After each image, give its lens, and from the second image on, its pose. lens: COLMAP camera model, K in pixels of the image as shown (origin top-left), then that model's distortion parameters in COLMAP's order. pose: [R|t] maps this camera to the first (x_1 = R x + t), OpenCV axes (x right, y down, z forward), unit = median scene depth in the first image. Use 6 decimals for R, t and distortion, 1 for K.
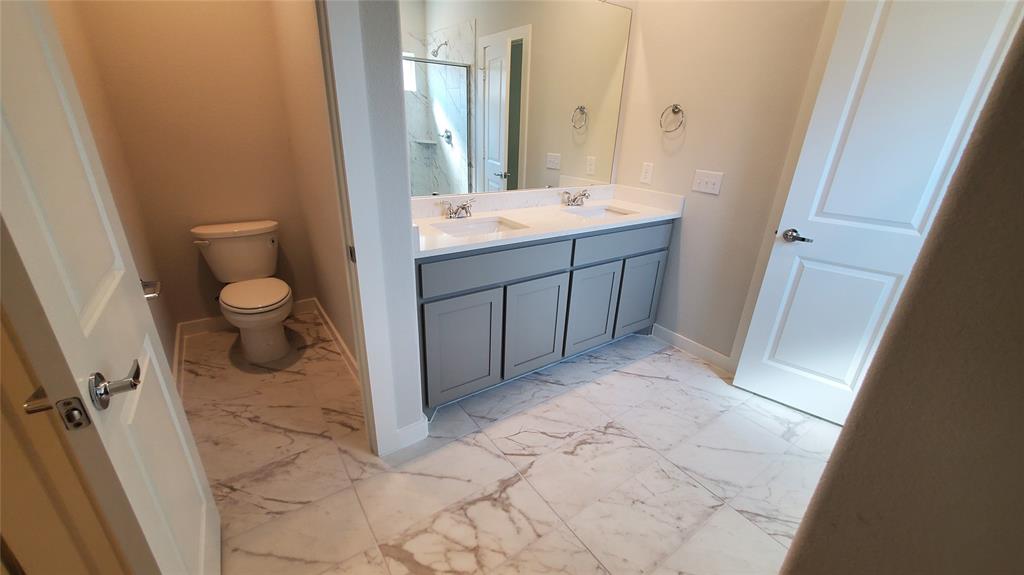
lens RADIAL K [[406.4, 0, 510.2], [0, 406.4, 291.9], [0, 0, 1]] dist [0.004024, -0.000252]
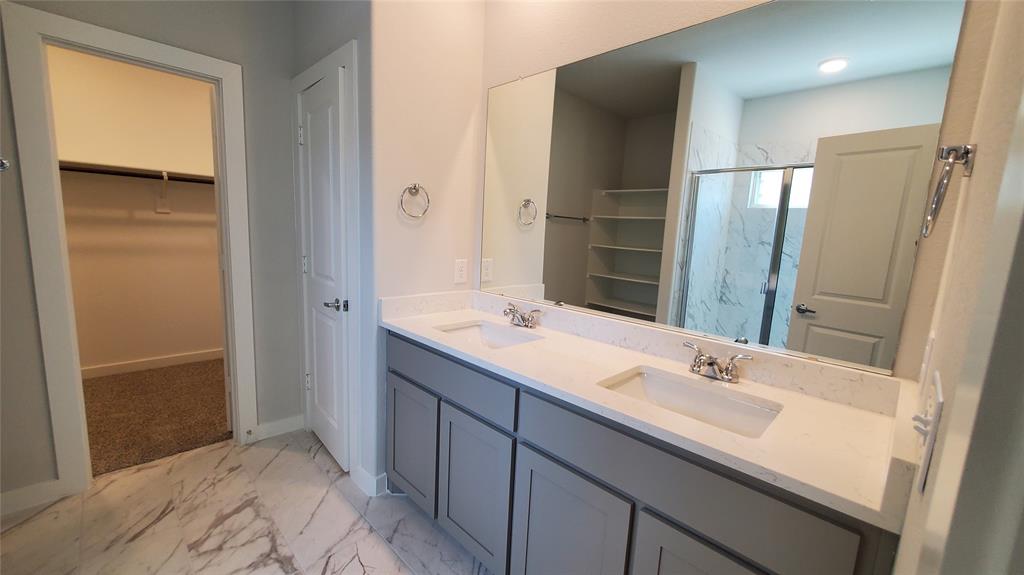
lens RADIAL K [[406.4, 0, 509.8], [0, 406.4, 289.6], [0, 0, 1]] dist [0.004024, -0.000252]
pose [[0.166891, 0.116423, -0.979078, 0.855055], [-0.406005, 0.913023, 0.039361, -0.330495], [0.898503, 0.390941, 0.199644, 0.939470]]
